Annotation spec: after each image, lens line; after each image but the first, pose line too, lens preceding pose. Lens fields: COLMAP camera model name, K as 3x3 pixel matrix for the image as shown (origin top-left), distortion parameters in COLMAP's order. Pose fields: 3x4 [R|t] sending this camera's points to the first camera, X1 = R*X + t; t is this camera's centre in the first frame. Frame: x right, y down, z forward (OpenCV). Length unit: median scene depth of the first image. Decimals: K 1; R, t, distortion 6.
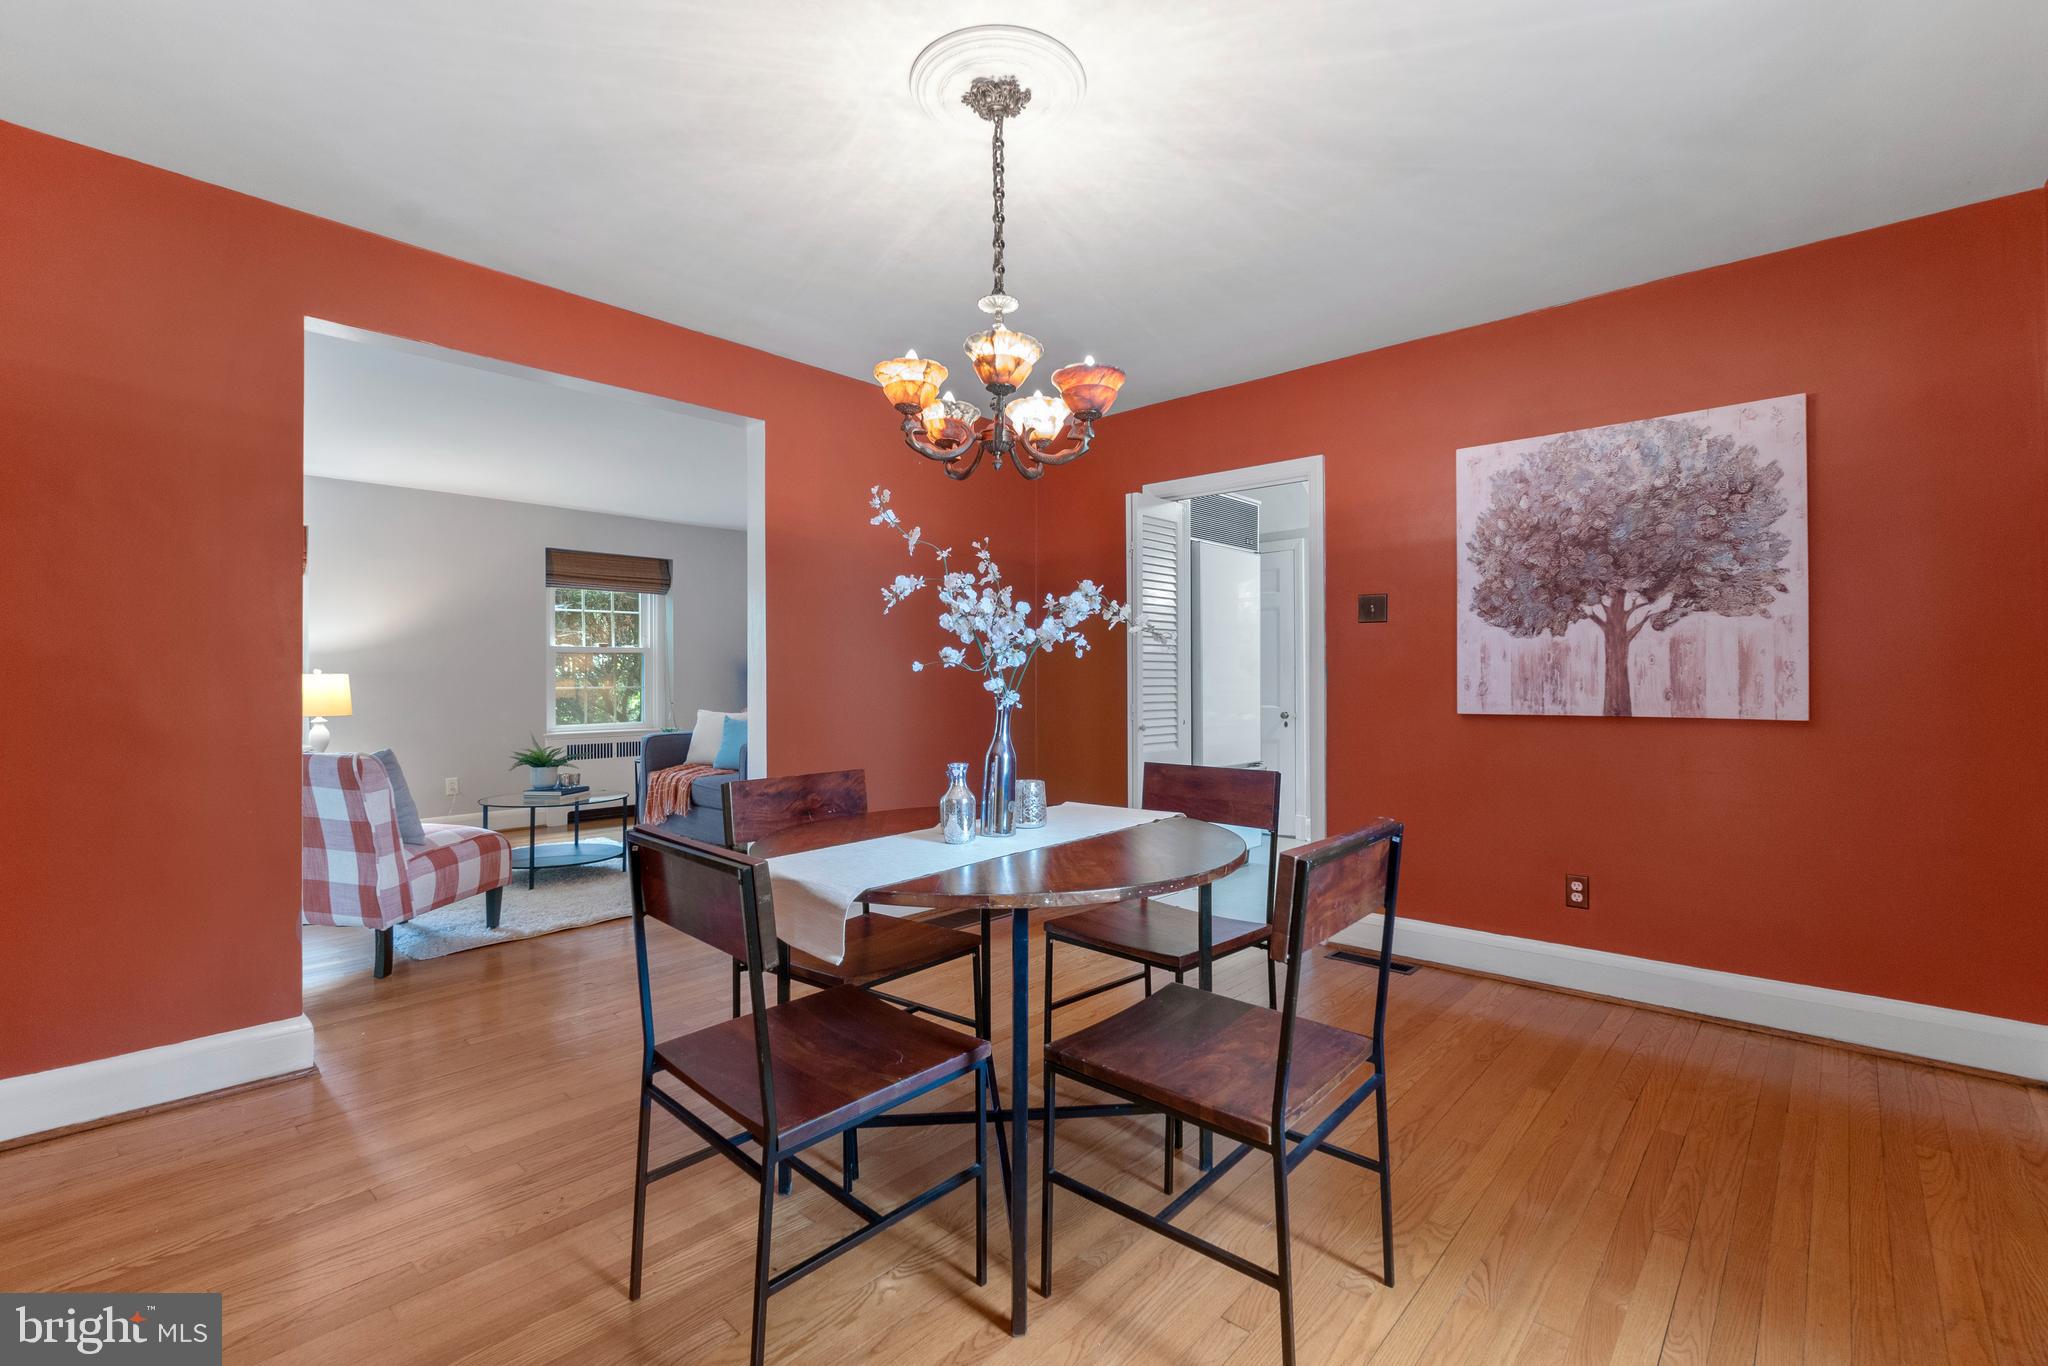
lens RADIAL K [[893.9, 0, 1022.6], [0, 893.9, 677.0], [0, 0, 1]] dist [-0.001757, -0.000480]
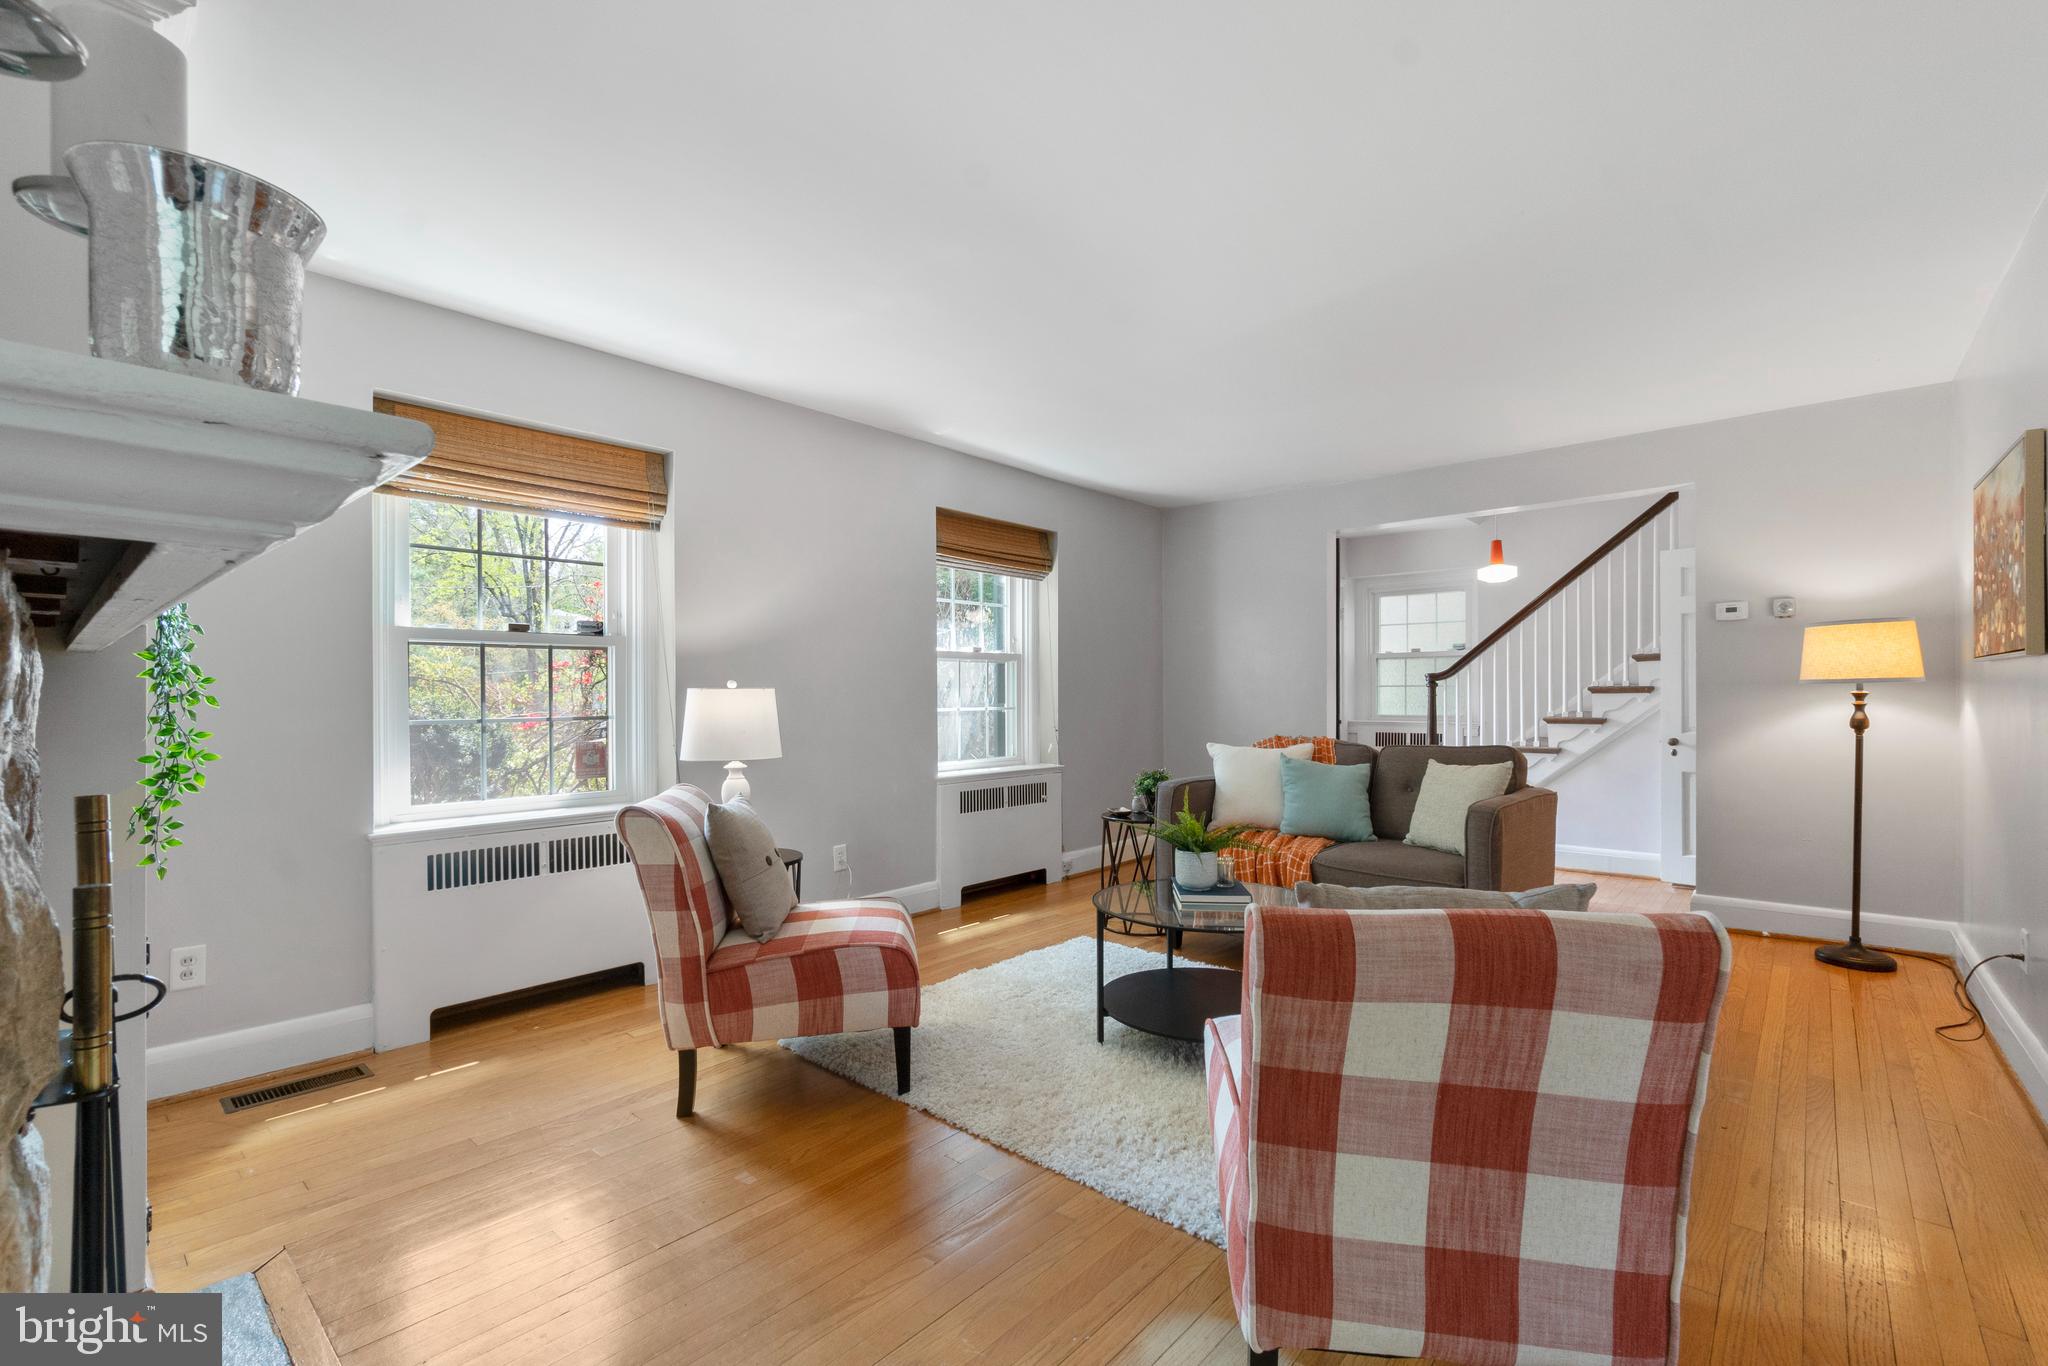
lens RADIAL K [[907.6, 0, 1025.6], [0, 907.6, 689.4], [0, 0, 1]] dist [-0.000227, 0.000043]
pose [[0.999903, 0.002865, 0.013639, -0.469180], [-0.002863, 0.999996, -0.000207, -0.003761], [-0.013640, 0.000168, 0.999907, 0.296045]]
